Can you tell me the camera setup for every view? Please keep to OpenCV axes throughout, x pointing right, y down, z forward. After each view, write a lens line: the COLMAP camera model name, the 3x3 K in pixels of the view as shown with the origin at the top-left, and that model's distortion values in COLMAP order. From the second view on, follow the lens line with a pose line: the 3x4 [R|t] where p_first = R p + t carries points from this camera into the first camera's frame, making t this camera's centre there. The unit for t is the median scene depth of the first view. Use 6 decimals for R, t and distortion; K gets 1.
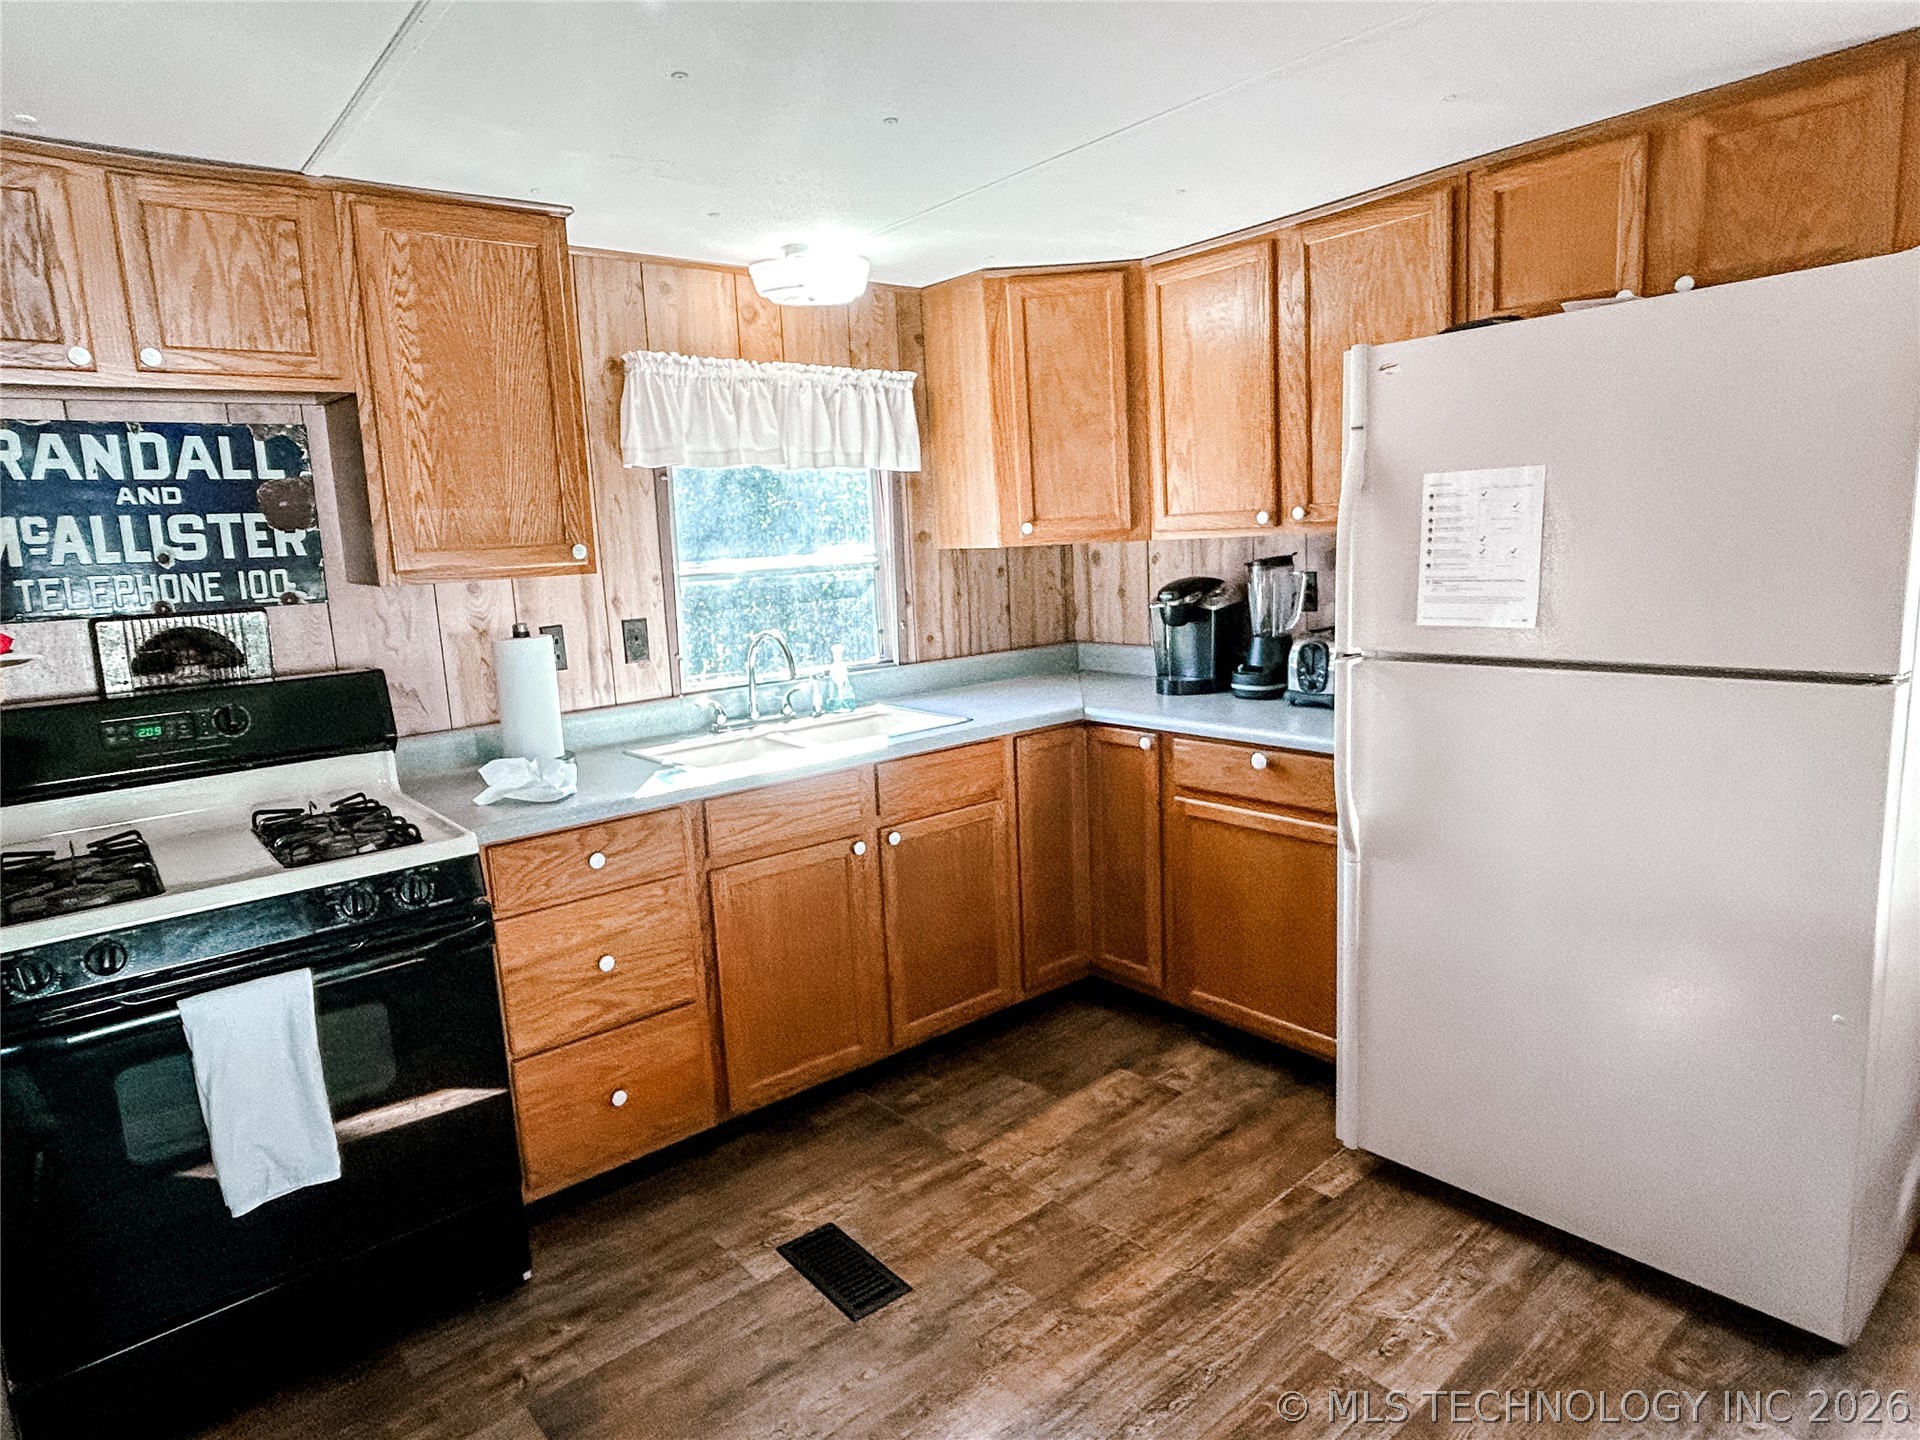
lens RADIAL K [[1130.7, 0, 943.9], [0, 1130.7, 720.9], [0, 0, 1]] dist [-0.003332, 0.003835]
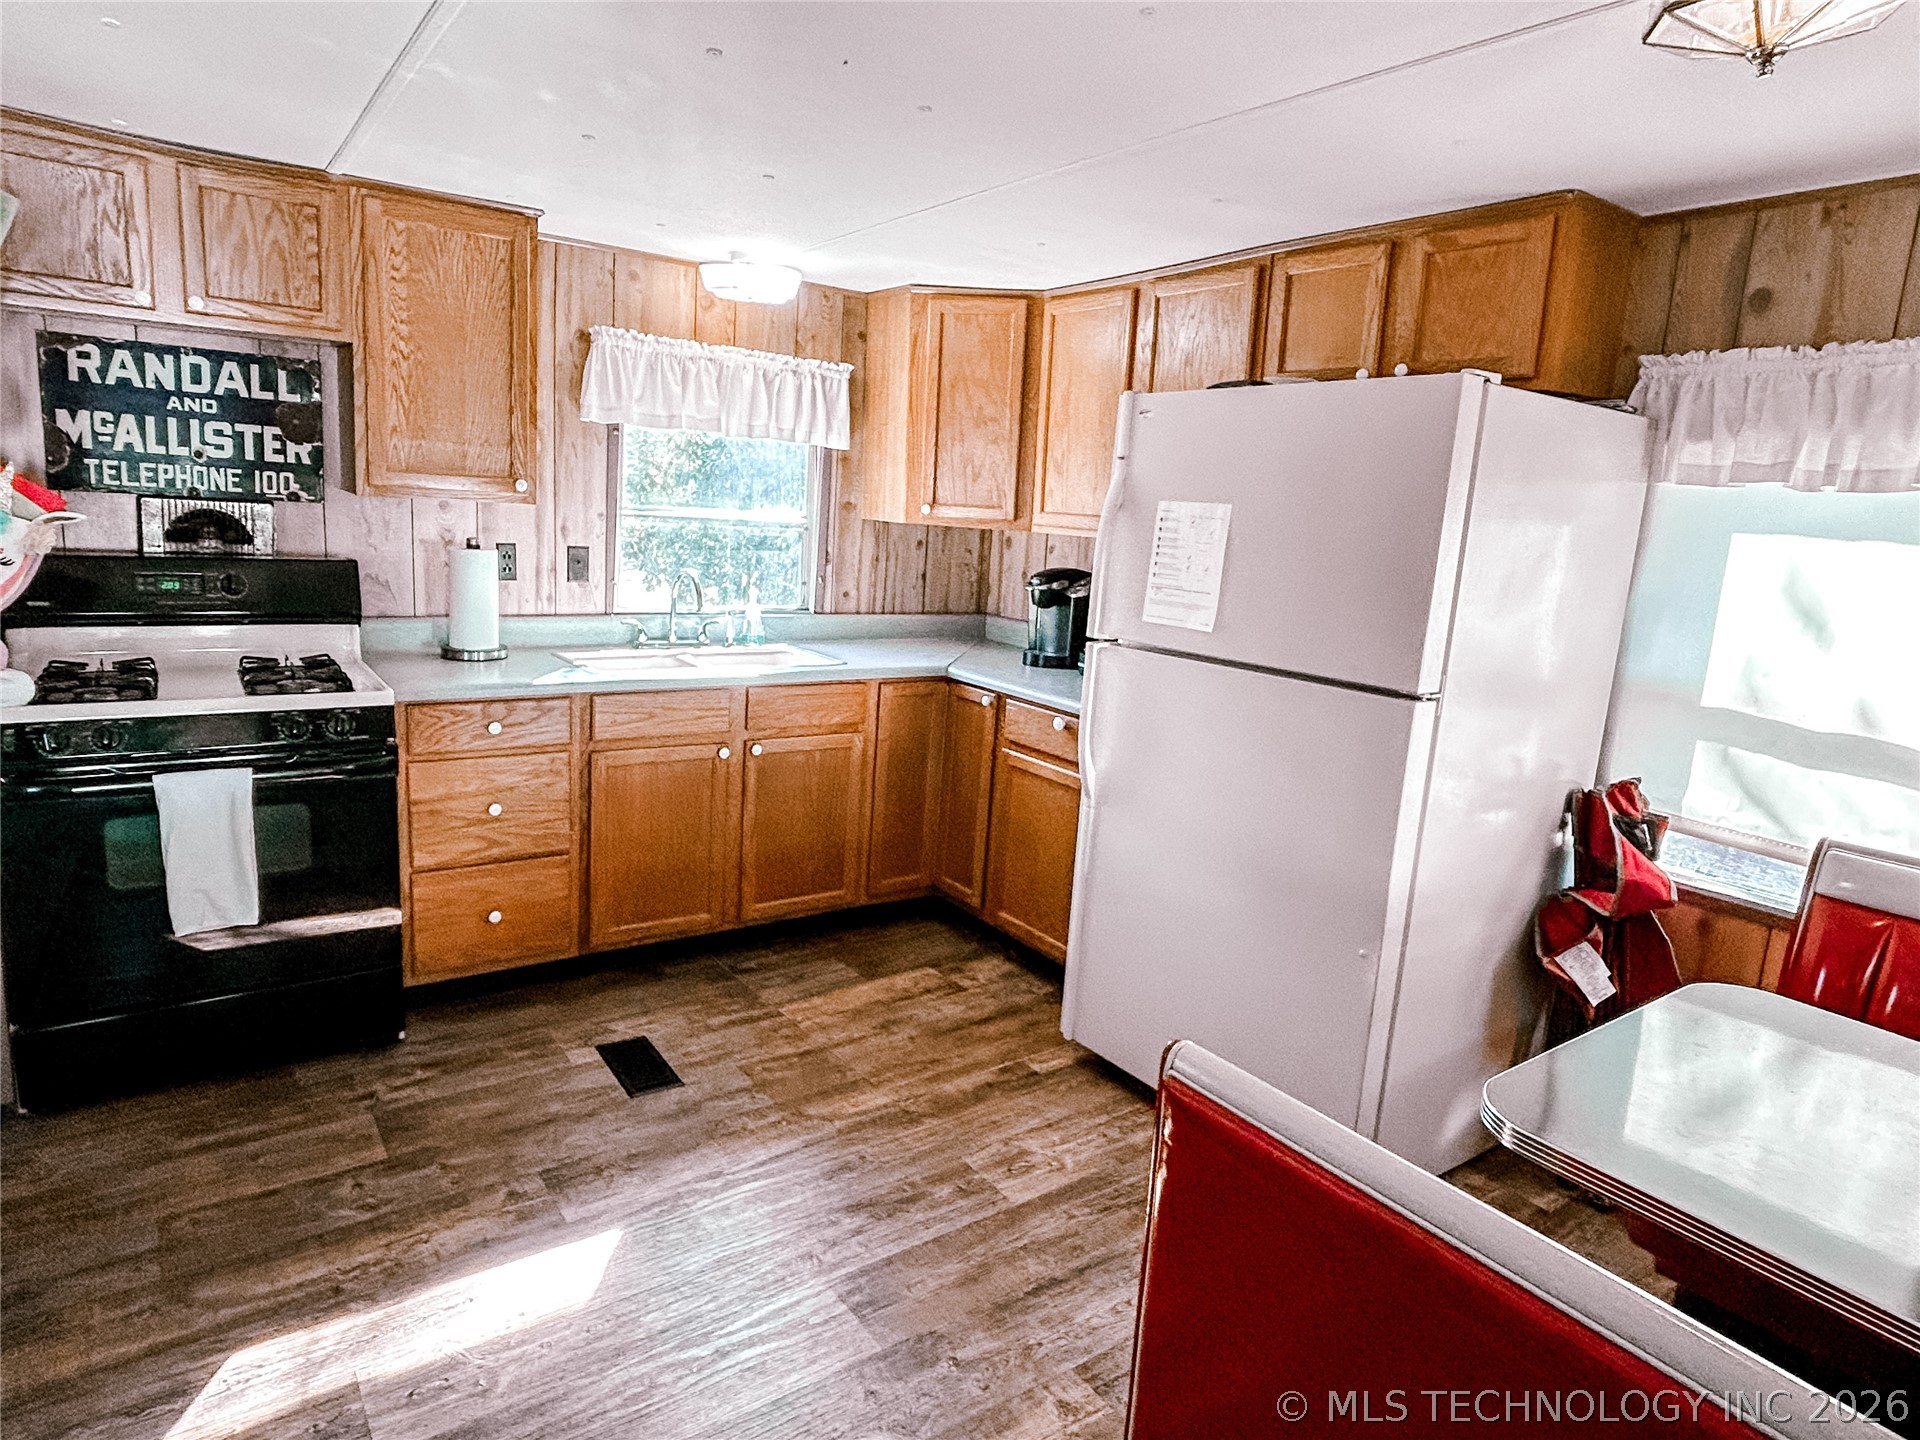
lens RADIAL K [[1134.2, 0, 943.3], [0, 1134.2, 715.7], [0, 0, 1]] dist [-0.001858, 0.002760]
pose [[0.990333, 0.125682, -0.058695, 0.256493], [-0.124419, 0.991922, 0.024720, 0.014267], [0.061328, -0.017178, 0.997970, -0.237696]]
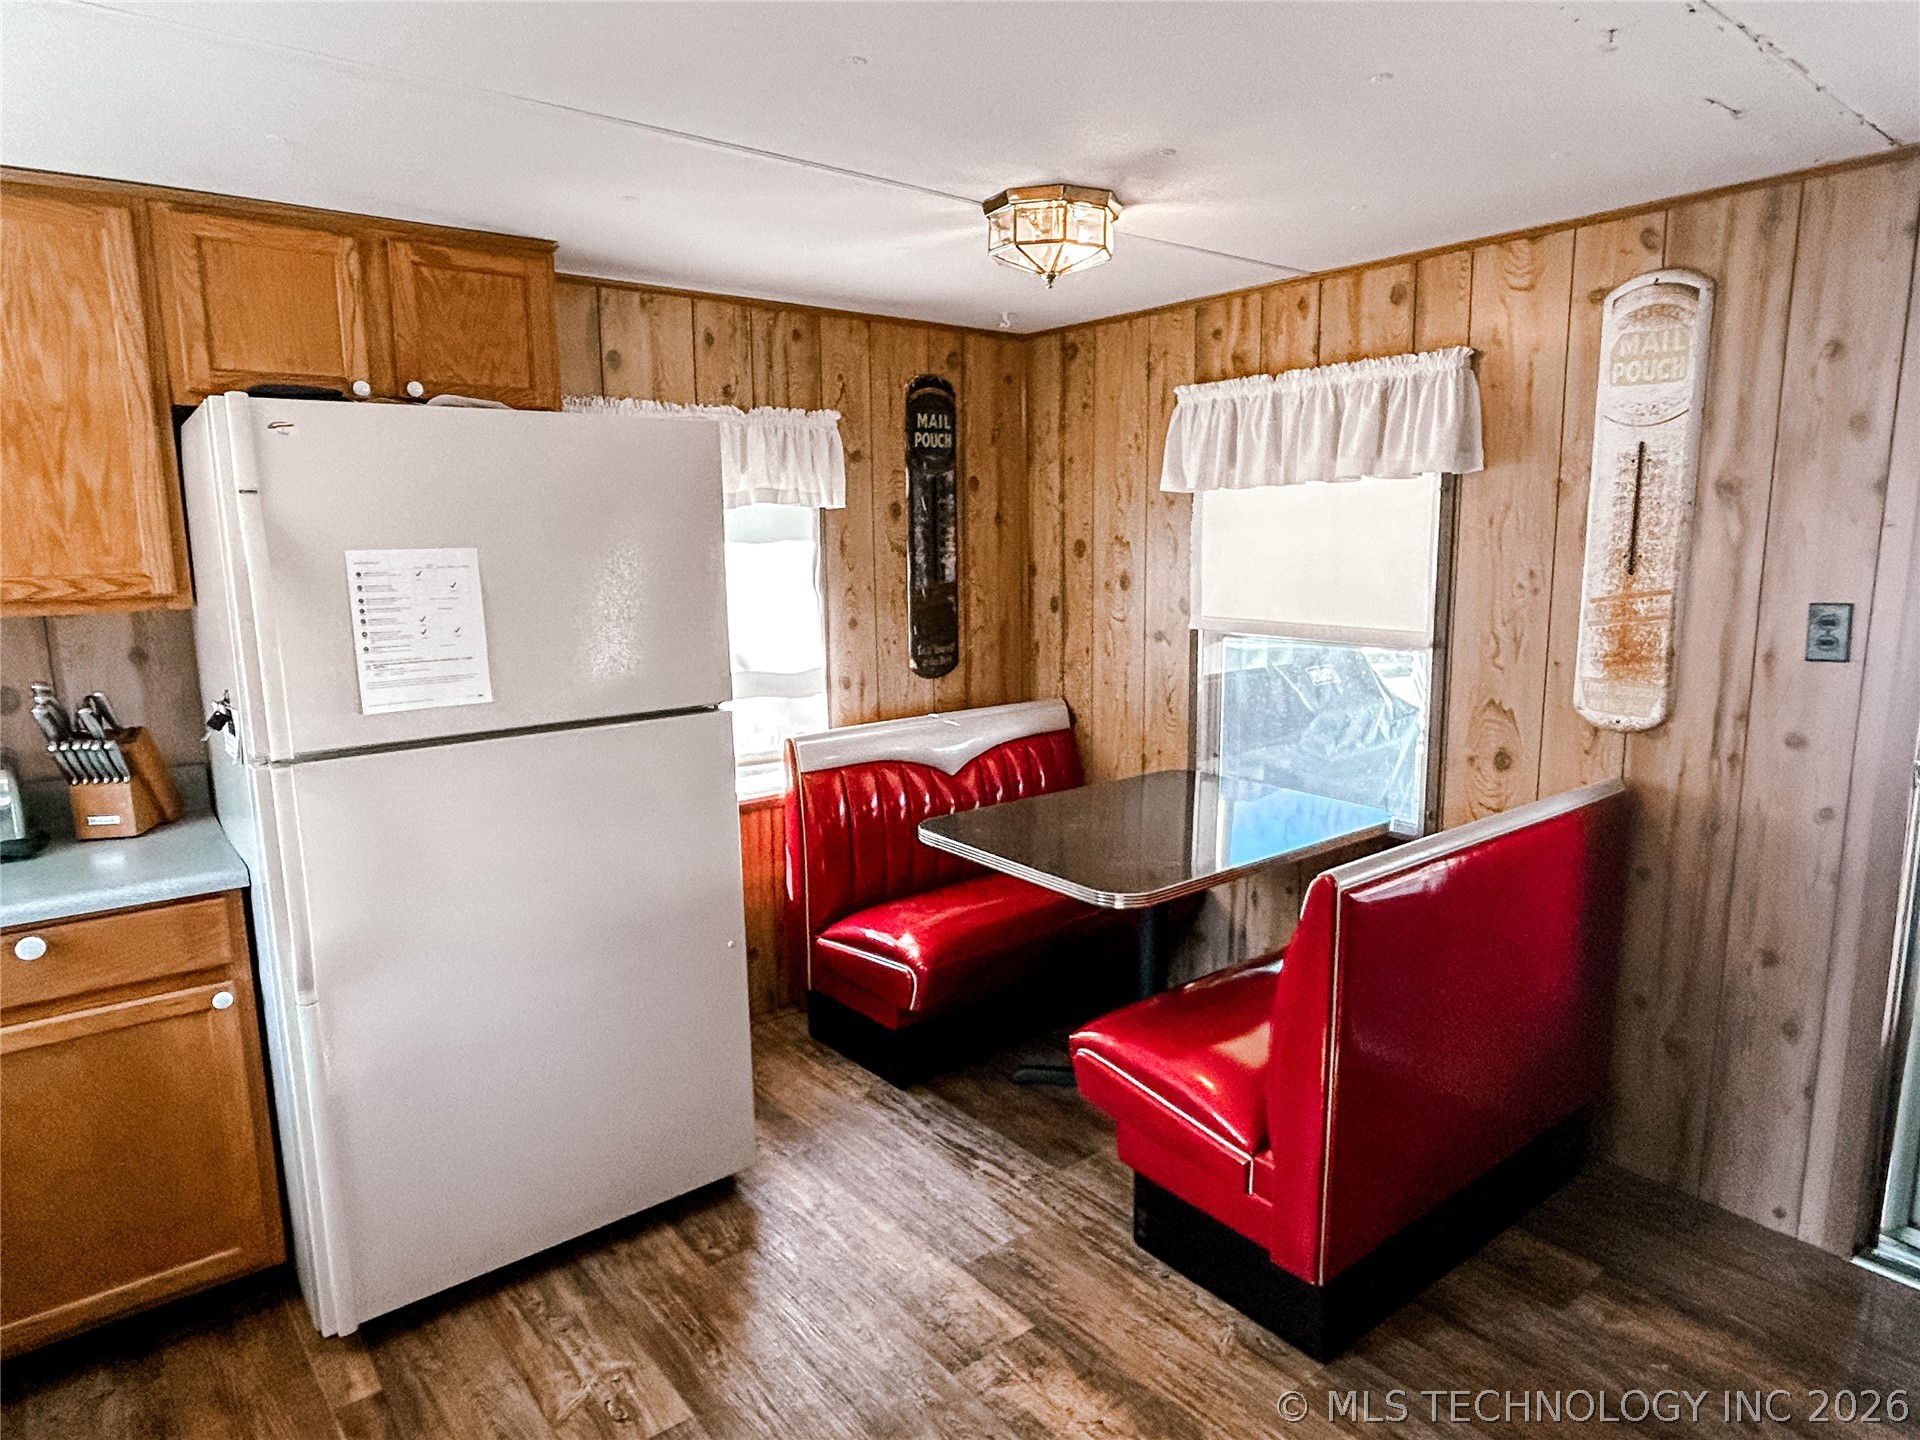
lens RADIAL K [[1130.7, 0, 943.9], [0, 1130.7, 720.9], [0, 0, 1]] dist [-0.003332, 0.003835]
pose [[0.030310, -0.111644, 0.993286, -0.421709], [0.178221, 0.978422, 0.104535, -0.081957], [-0.983524, 0.173856, 0.049553, 0.443044]]
